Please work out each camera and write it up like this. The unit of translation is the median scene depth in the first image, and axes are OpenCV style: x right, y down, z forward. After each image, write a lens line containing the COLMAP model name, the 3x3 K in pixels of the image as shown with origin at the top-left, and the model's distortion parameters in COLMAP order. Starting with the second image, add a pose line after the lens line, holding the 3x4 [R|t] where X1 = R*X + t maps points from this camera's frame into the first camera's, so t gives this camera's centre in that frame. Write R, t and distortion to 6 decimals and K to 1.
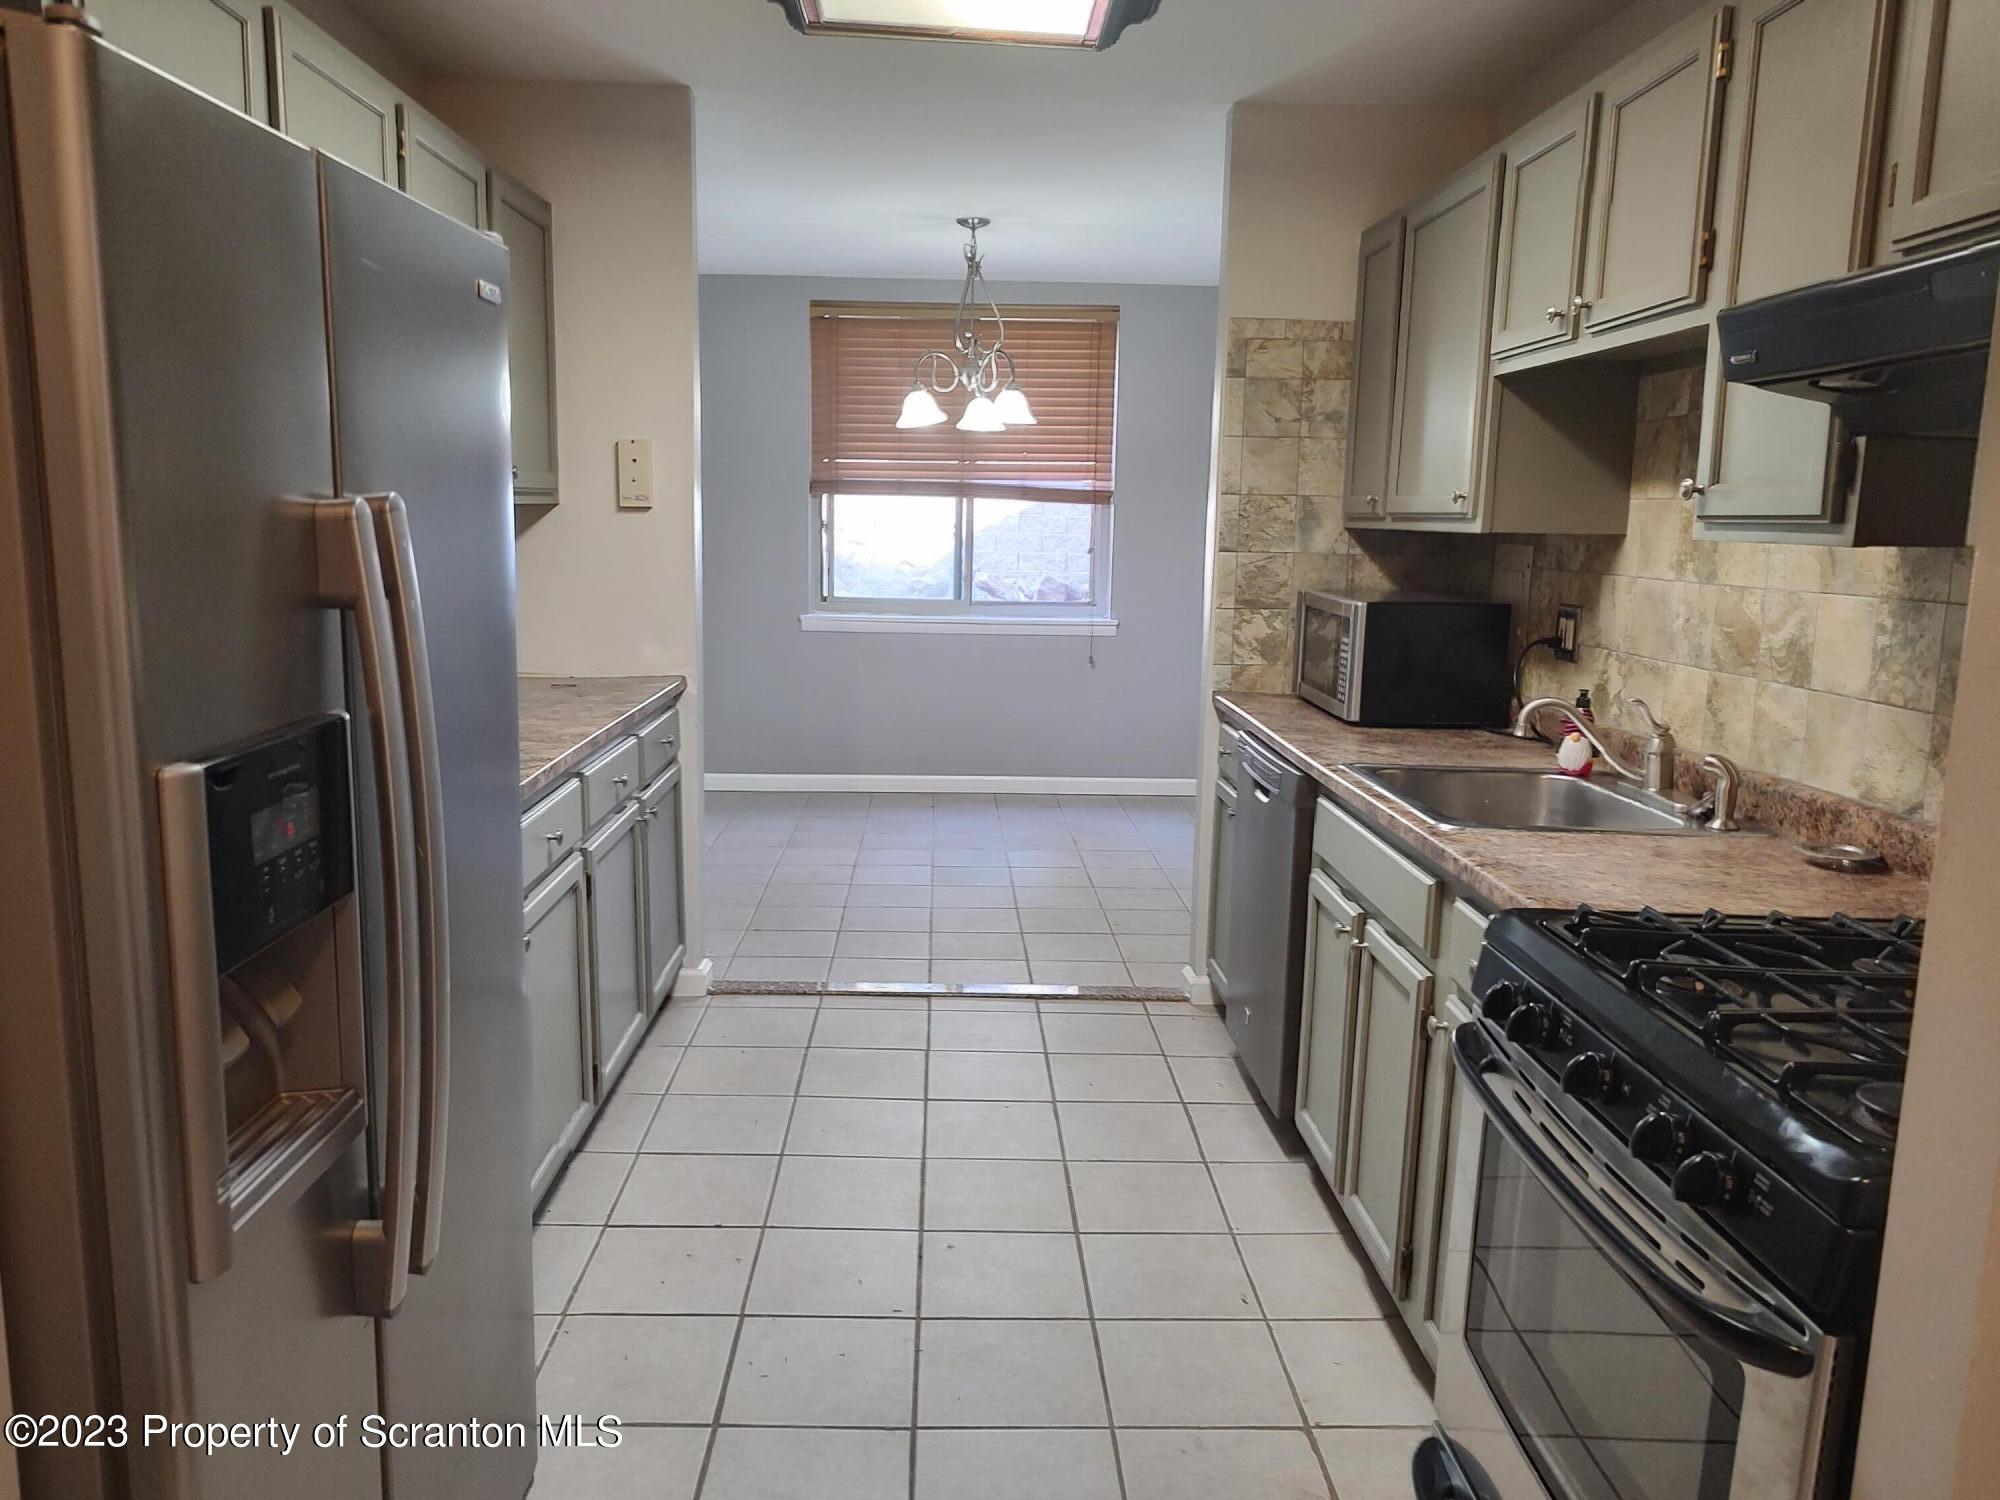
lens RADIAL K [[1442.1, 0, 1000.0], [0, 1442.1, 750.0], [0, 0, 1]] dist [0.049191, -0.048777]
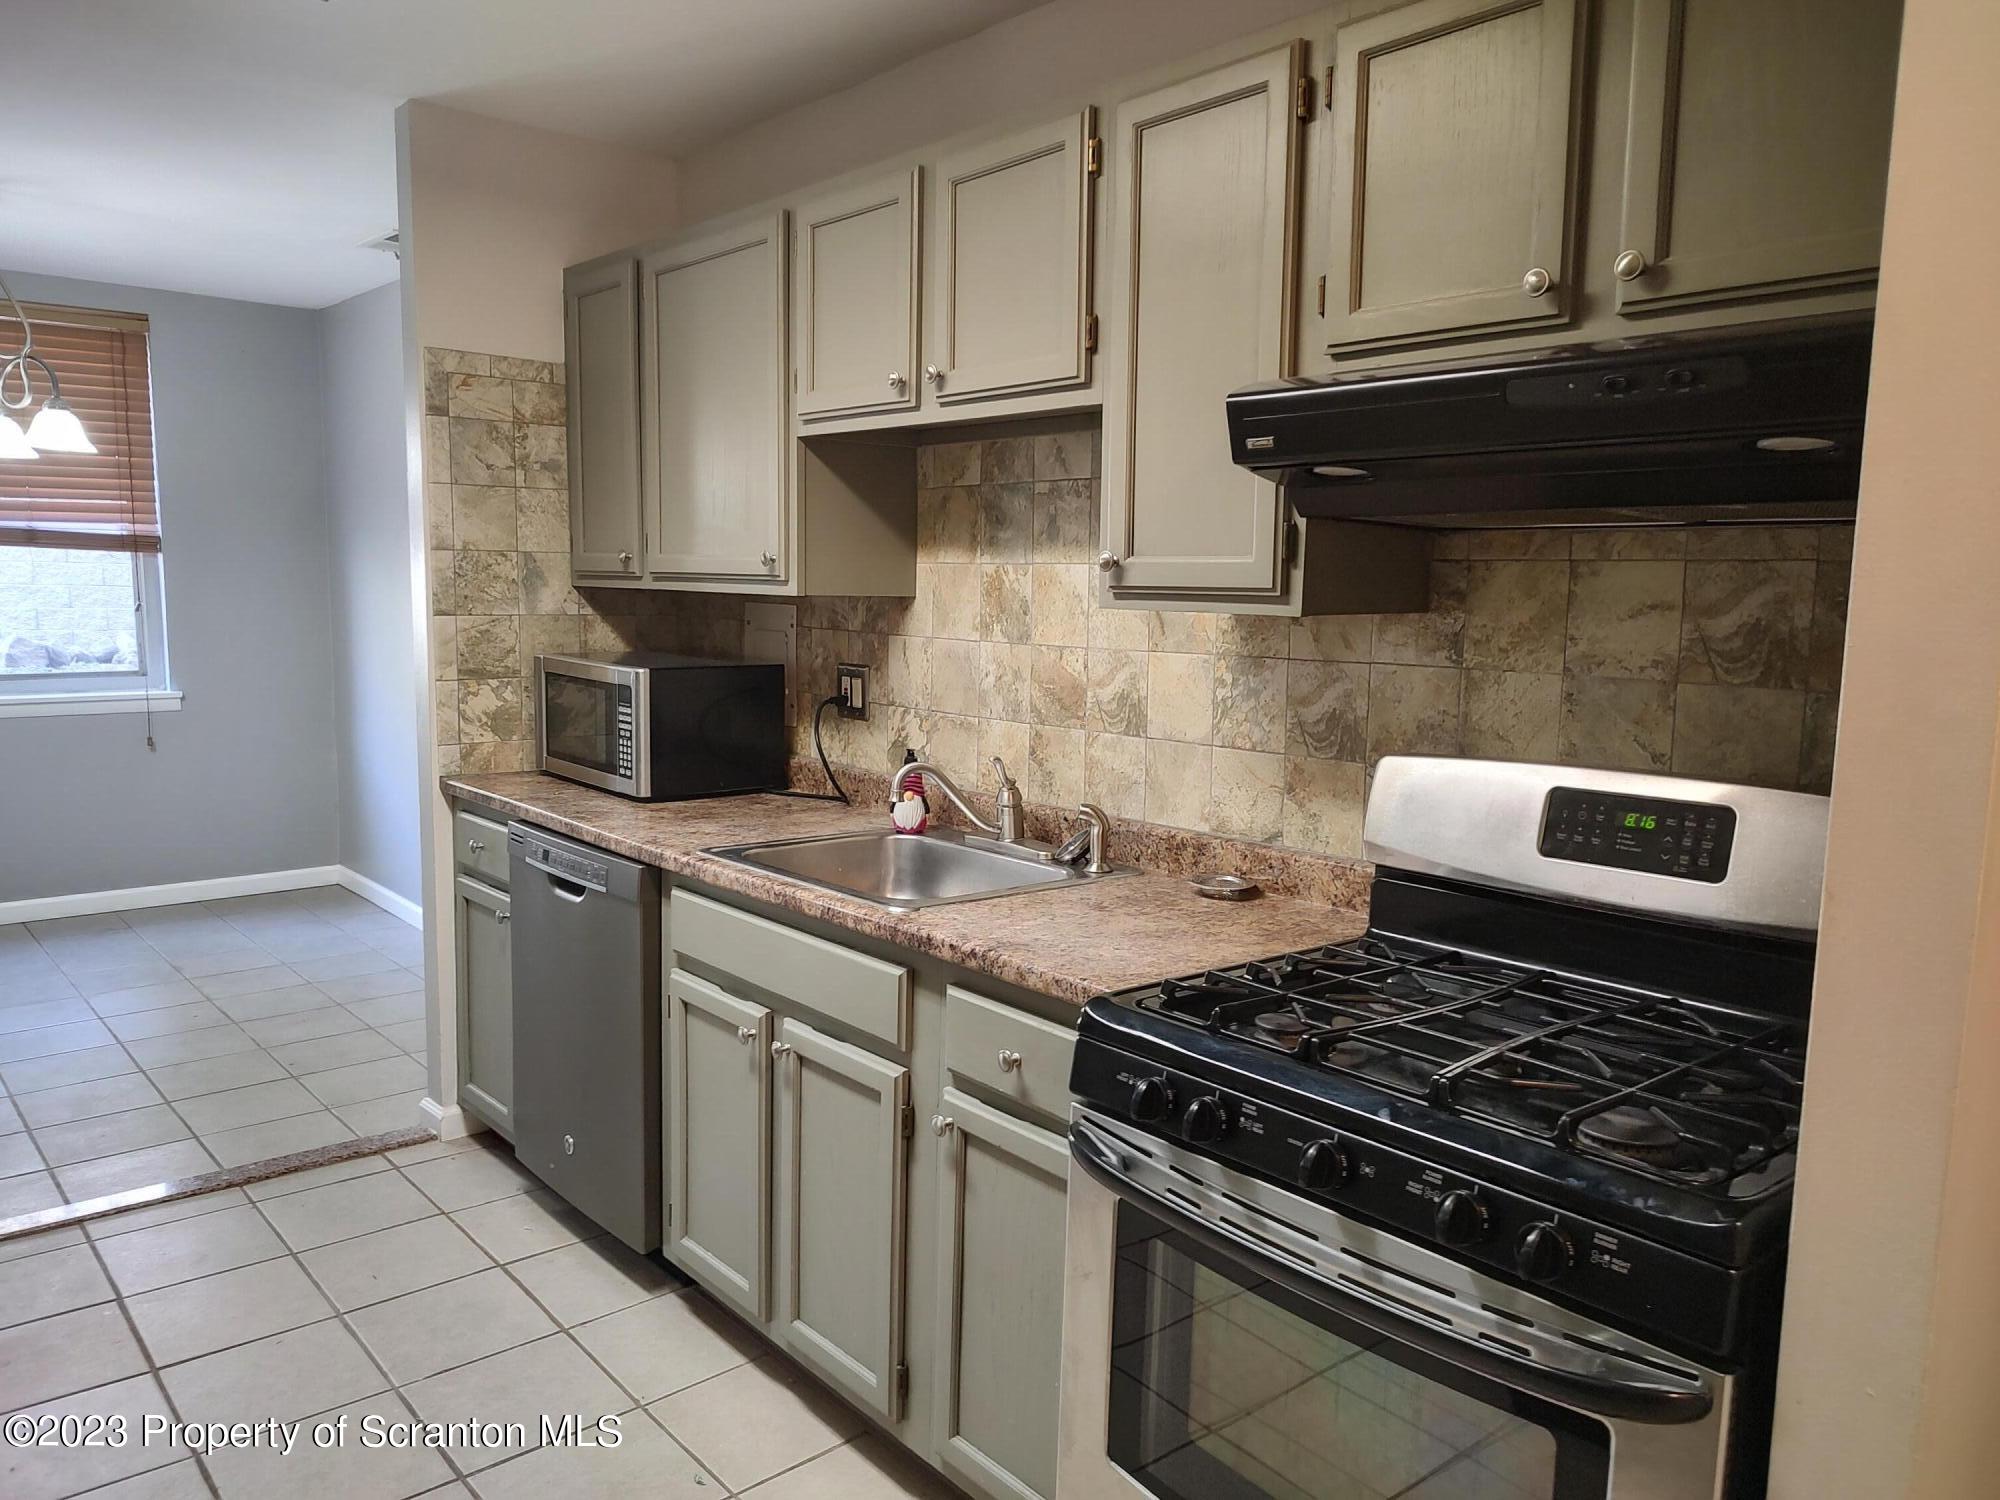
lens RADIAL K [[1415.4, 0, 1000.8], [0, 1415.4, 764.2], [0, 0, 1]] dist [0.040364, -0.043722]
pose [[0.780398, -0.088122, 0.619043, -0.158380], [0.099137, 0.994934, 0.016653, -0.039218], [-0.617374, 0.048374, 0.785181, 0.171191]]
